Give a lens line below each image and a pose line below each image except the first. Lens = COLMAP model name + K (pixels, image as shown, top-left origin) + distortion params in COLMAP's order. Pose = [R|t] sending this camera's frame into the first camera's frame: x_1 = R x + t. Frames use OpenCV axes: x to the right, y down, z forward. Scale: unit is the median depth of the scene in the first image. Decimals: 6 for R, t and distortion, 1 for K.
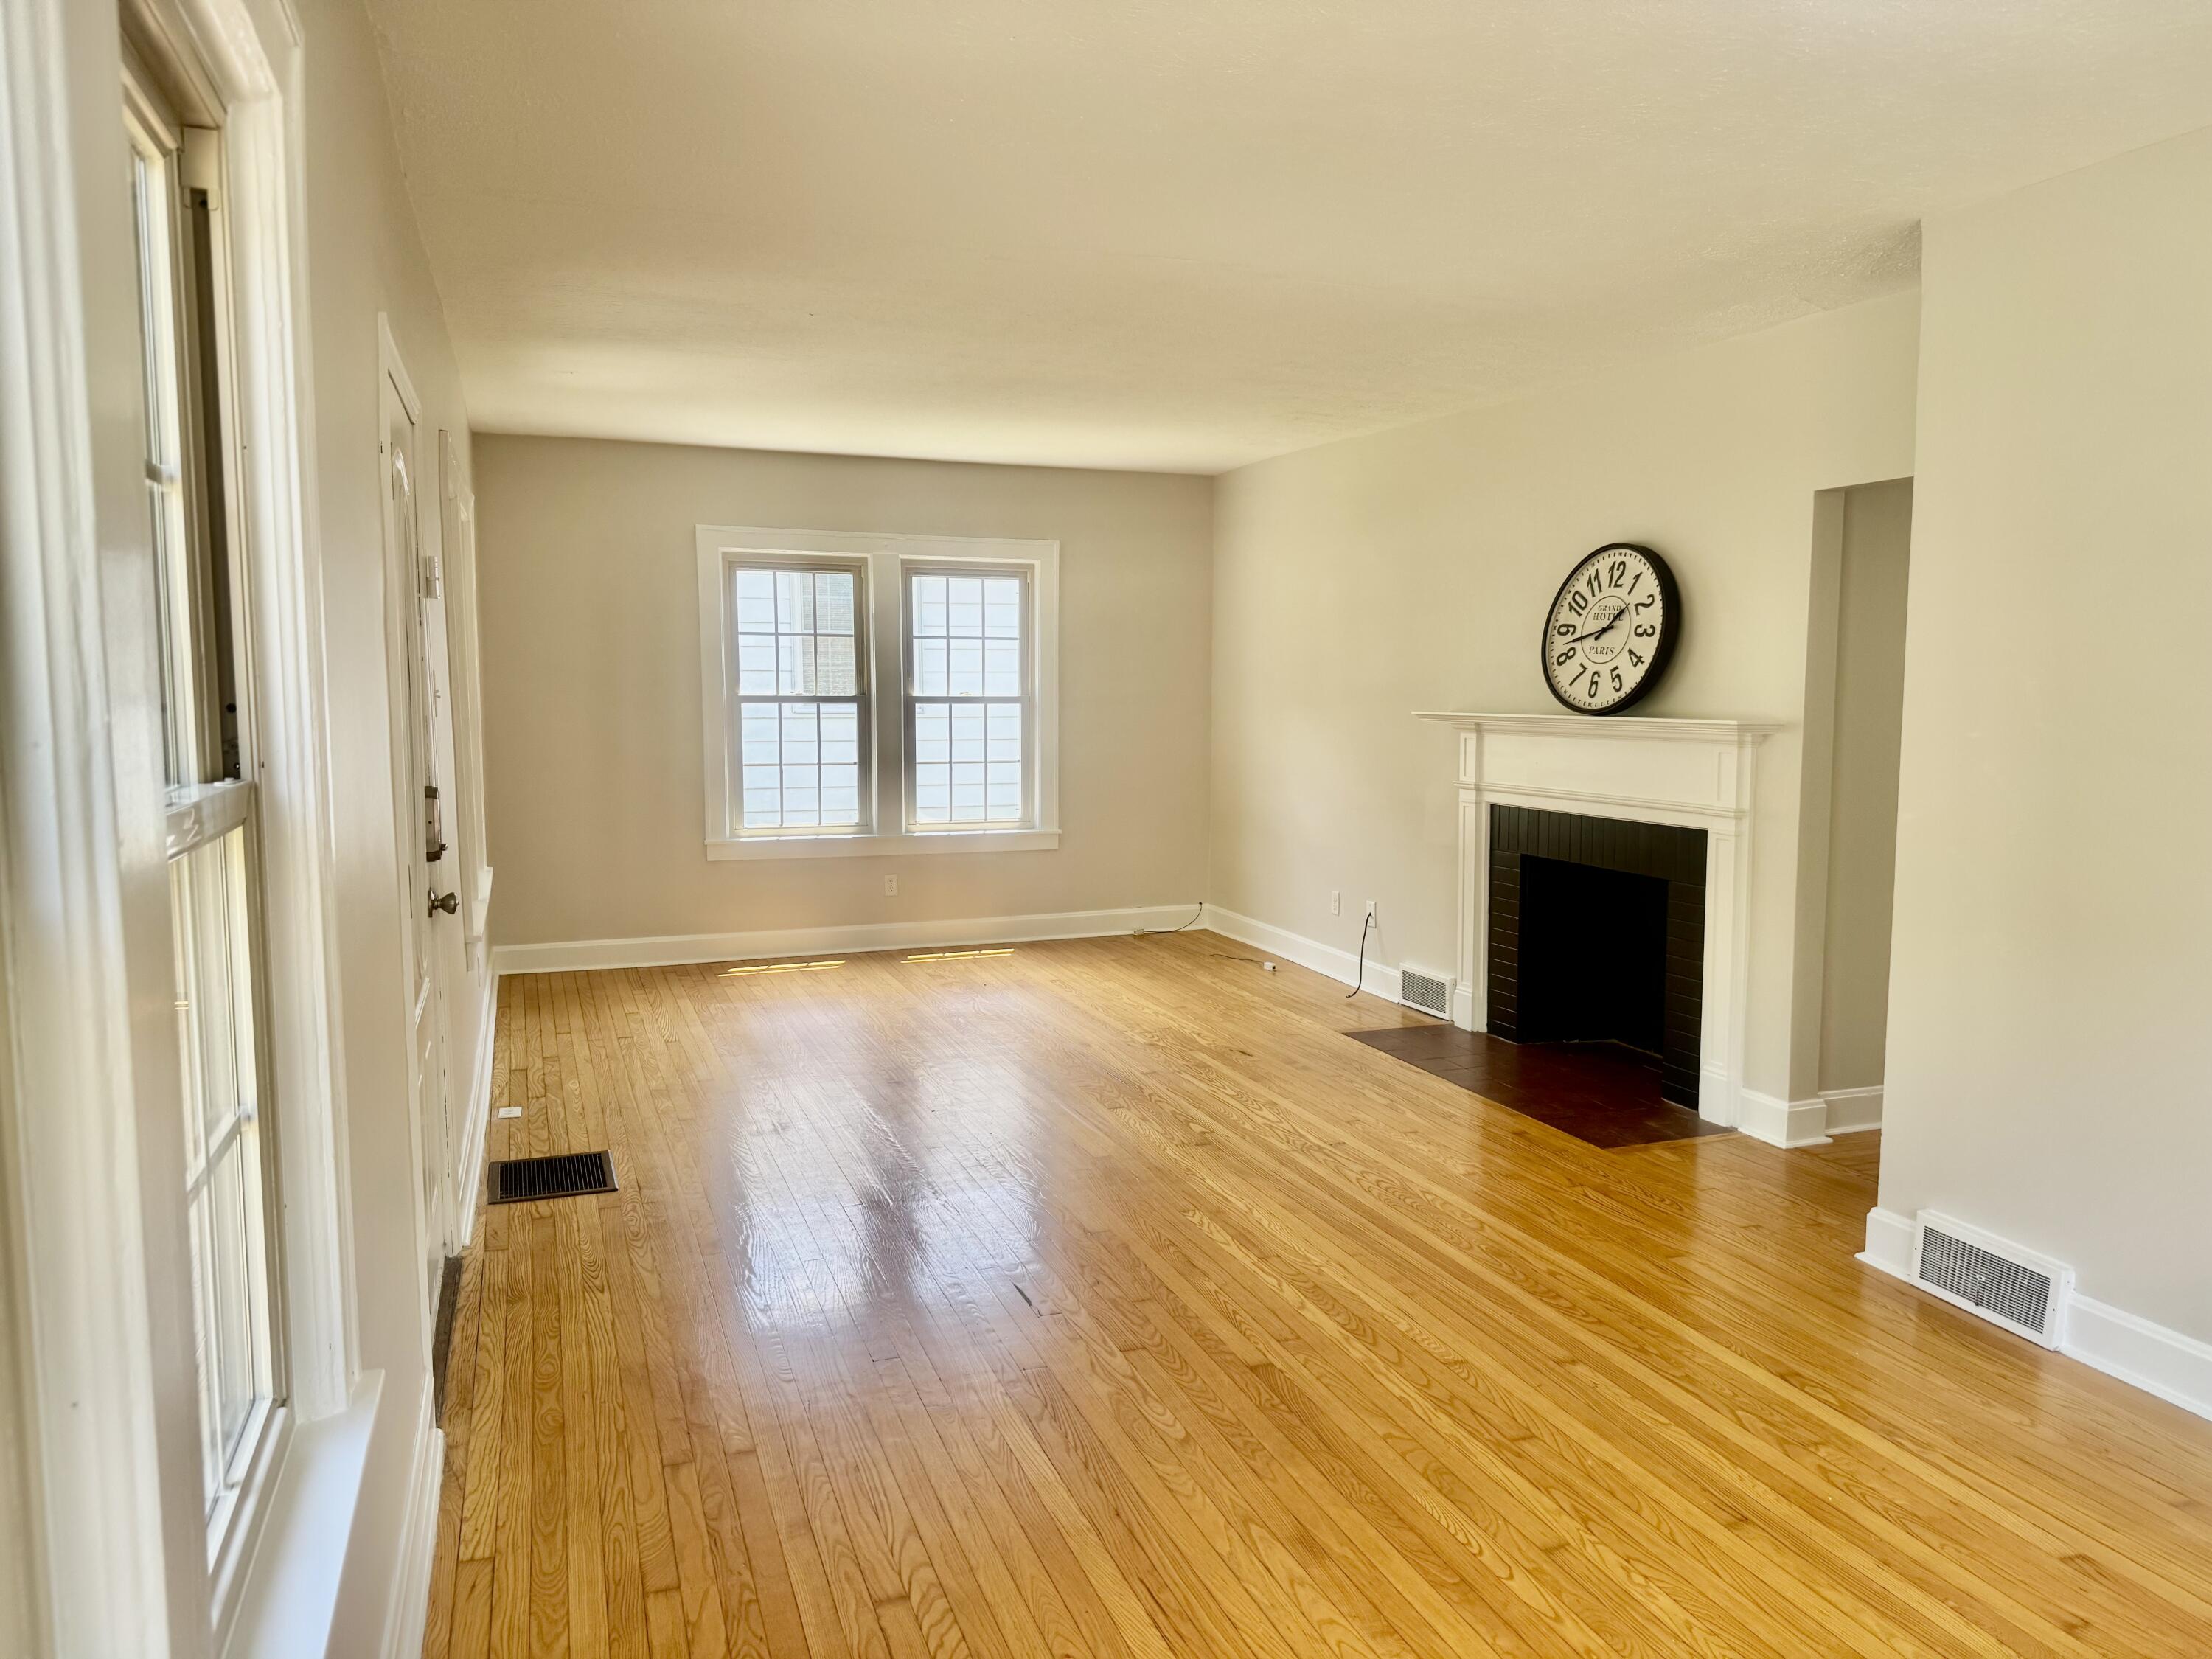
lens RADIAL K [[1549.3, 0, 1102.8], [0, 1549.3, 823.4], [0, 0, 1]] dist [0.062291, -0.062282]
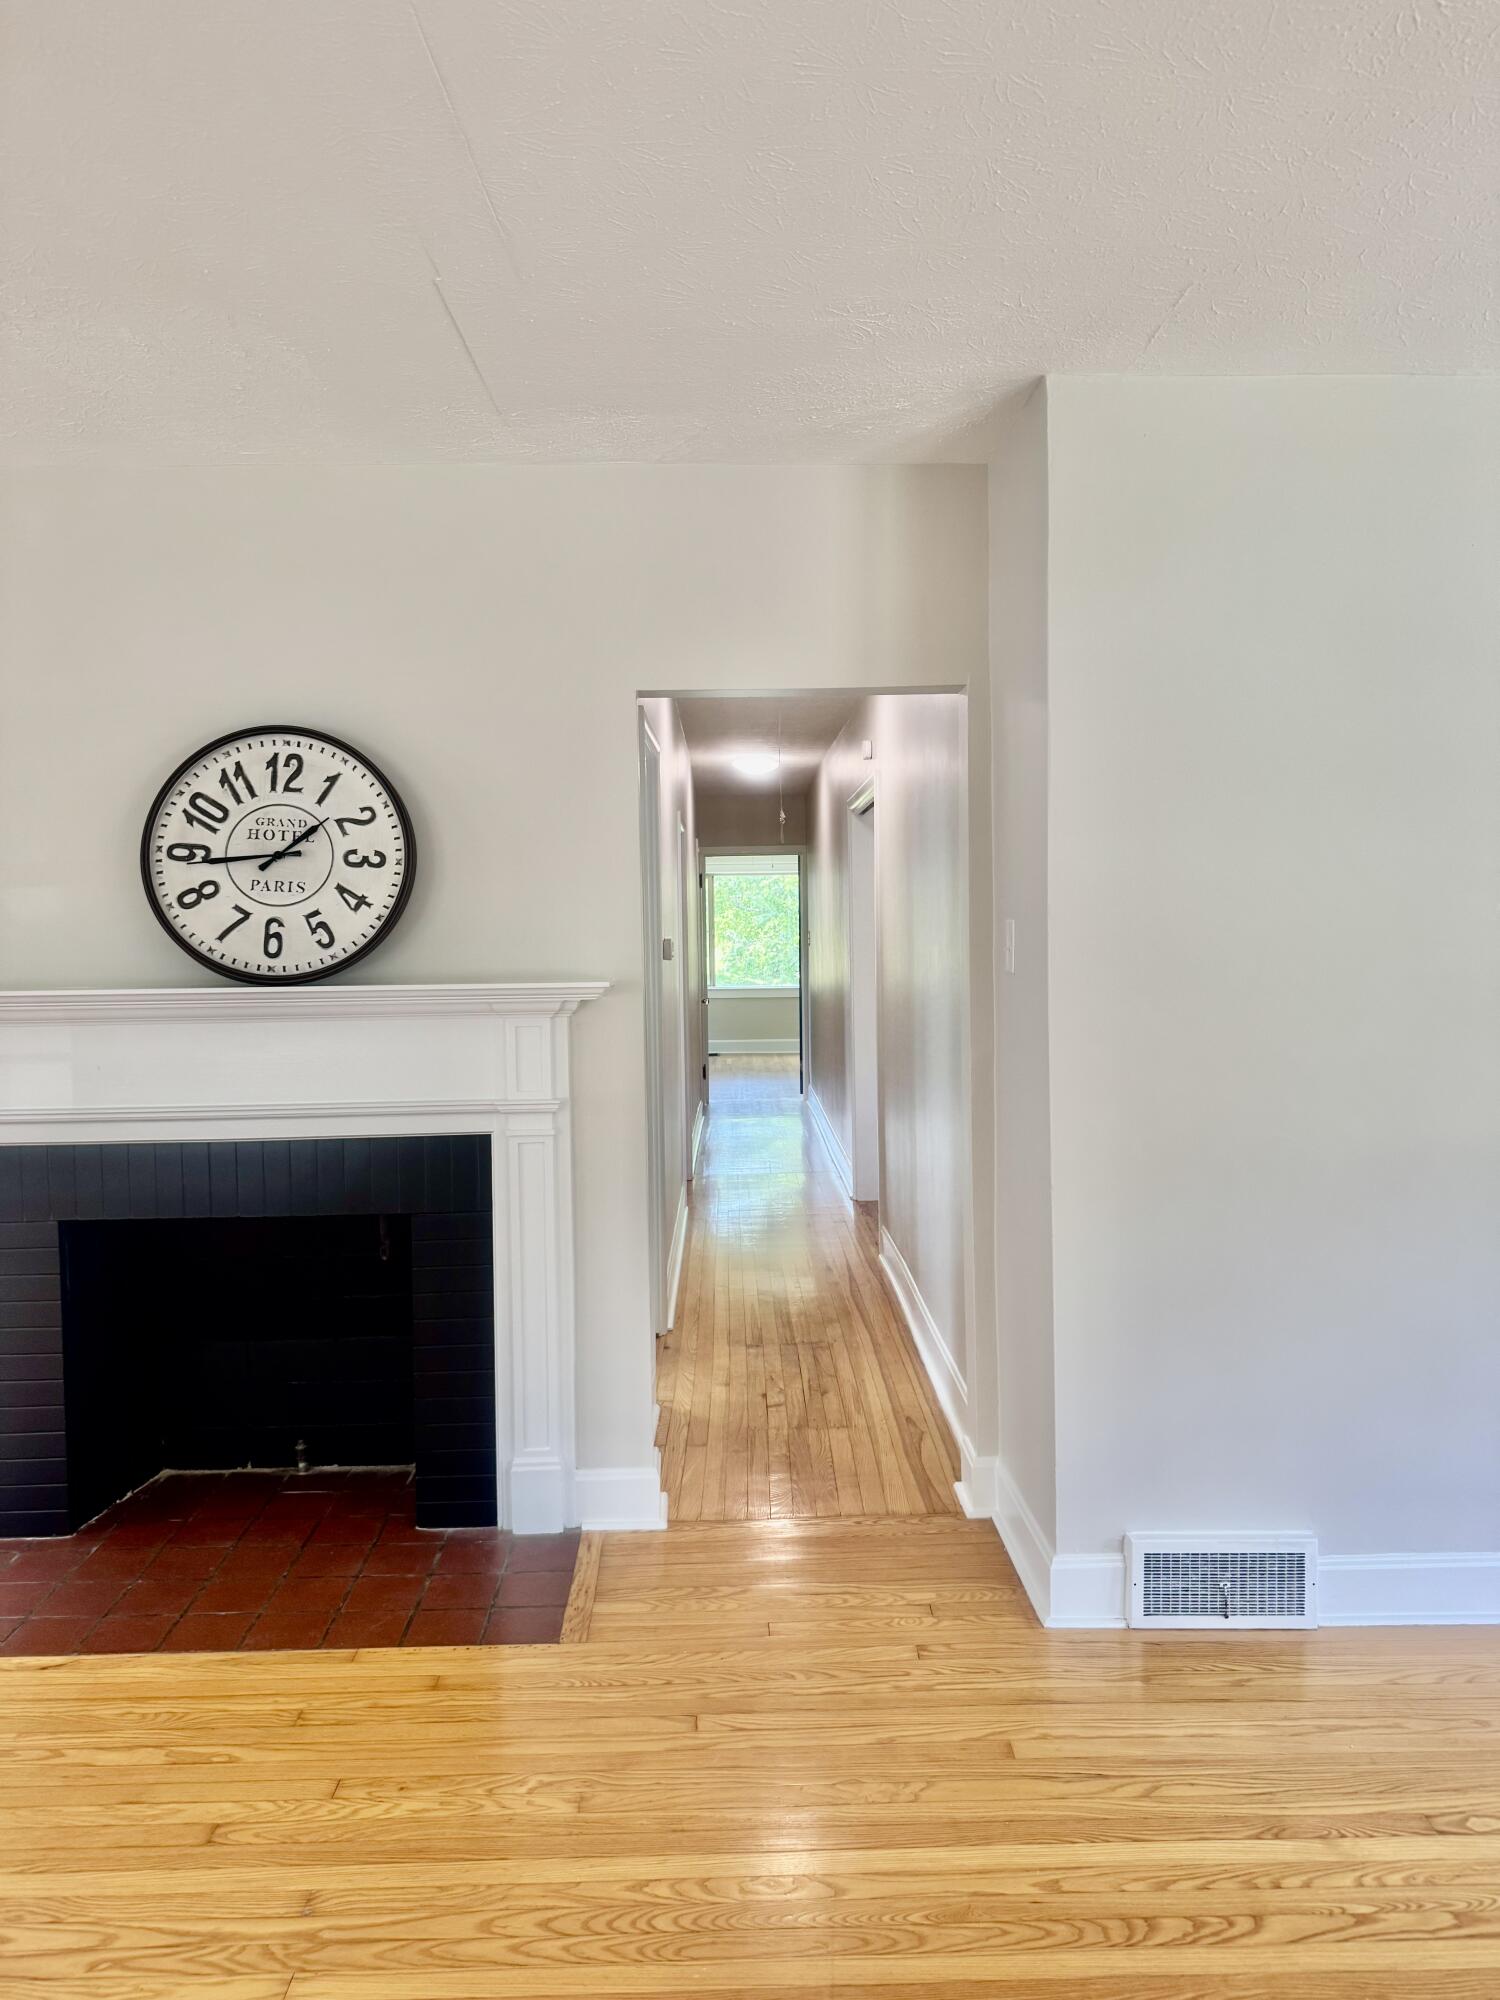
lens RADIAL K [[1400.8, 0, 758.9], [0, 1400.8, 997.0], [0, 0, 1]] dist [0.062291, -0.062282]
pose [[0.316874, -0.045235, 0.947388, -0.182352], [0.099876, 0.994900, 0.014098, -0.054106], [-0.943195, 0.090154, 0.319776, 0.638607]]
